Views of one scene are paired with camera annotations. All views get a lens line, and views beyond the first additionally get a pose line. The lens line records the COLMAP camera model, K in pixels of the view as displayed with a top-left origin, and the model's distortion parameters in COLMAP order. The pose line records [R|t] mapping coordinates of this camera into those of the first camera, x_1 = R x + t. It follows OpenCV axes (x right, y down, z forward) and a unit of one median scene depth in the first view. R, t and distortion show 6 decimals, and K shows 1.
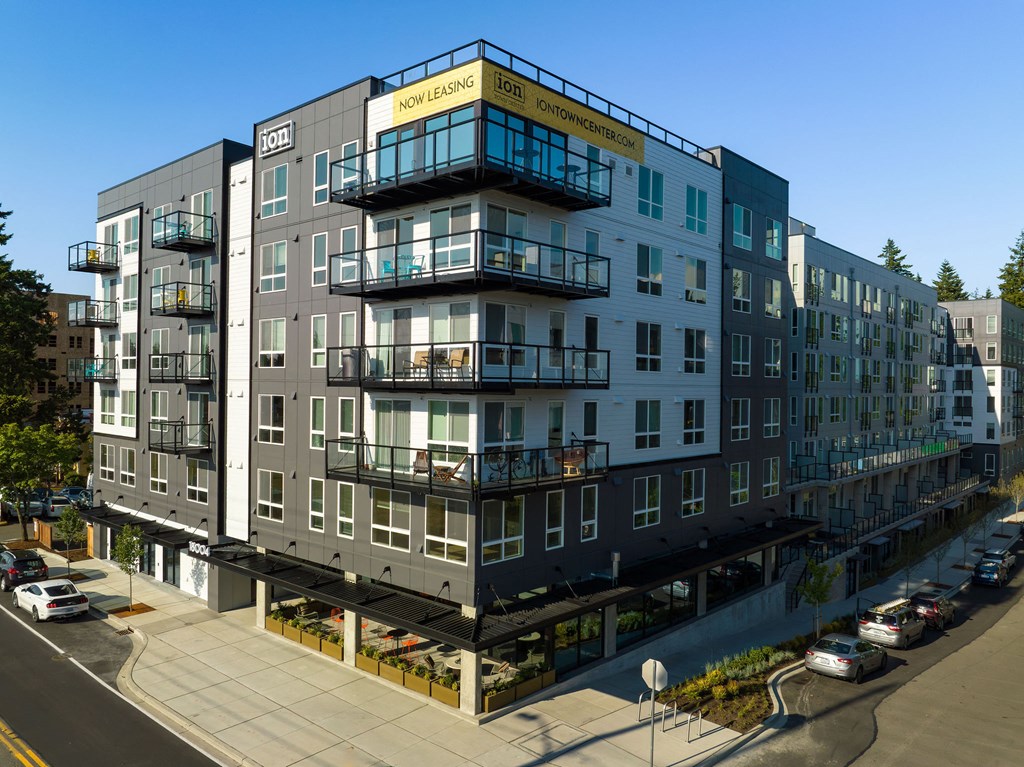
lens RADIAL K [[764.7, 0, 513.2], [0, 764.7, 386.5], [0, 0, 1]] dist [-0.042333, -0.008815]
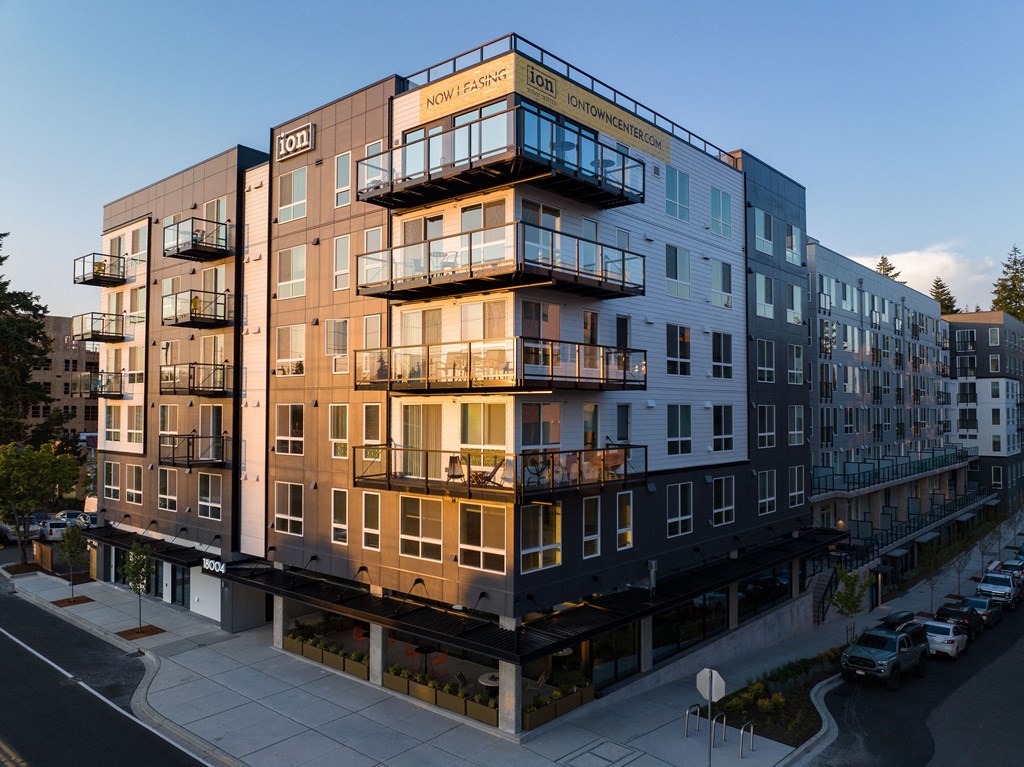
lens RADIAL K [[764.7, 0, 511.9], [0, 764.7, 384.5], [0, 0, 1]] dist [-0.042333, -0.008815]
pose [[0.999872, -0.011686, 0.010890, -0.045786], [0.012058, 0.999324, -0.034739, 0.023049], [-0.010477, 0.034866, 0.999337, 0.029435]]
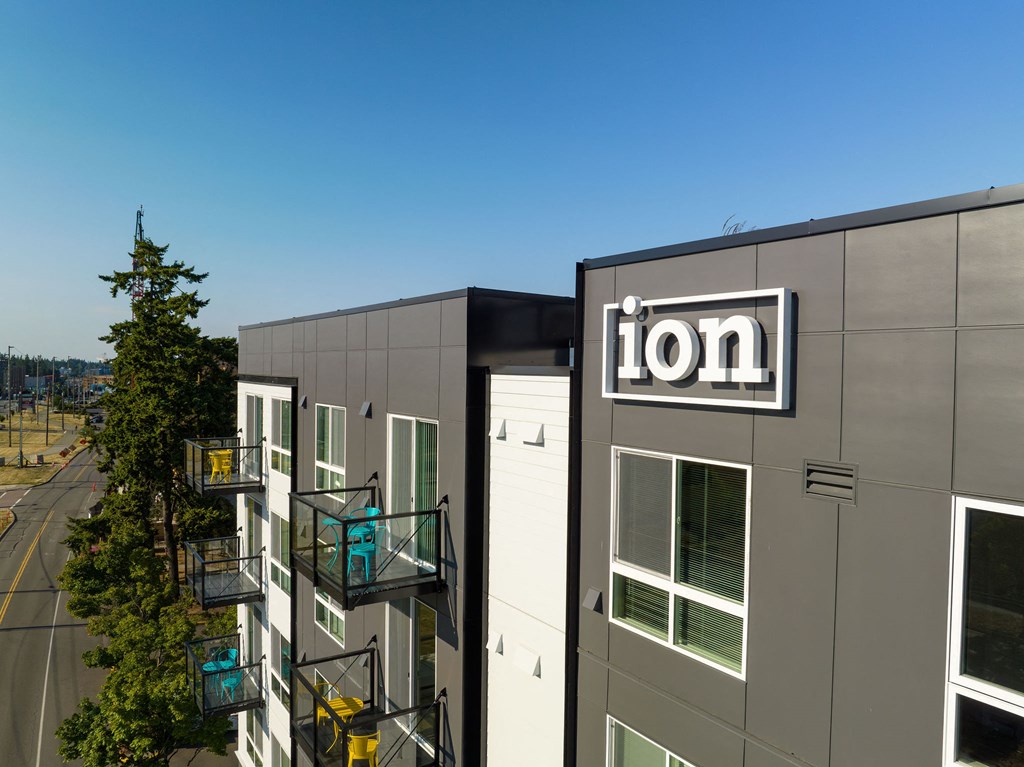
lens RADIAL K [[764.7, 0, 511.6], [0, 764.7, 387.0], [0, 0, 1]] dist [-0.042333, -0.008815]
pose [[0.959786, 0.005829, -0.280671, -0.293549], [-0.001578, 0.999881, 0.015367, -0.312868], [0.280727, -0.014306, 0.959681, 0.741927]]
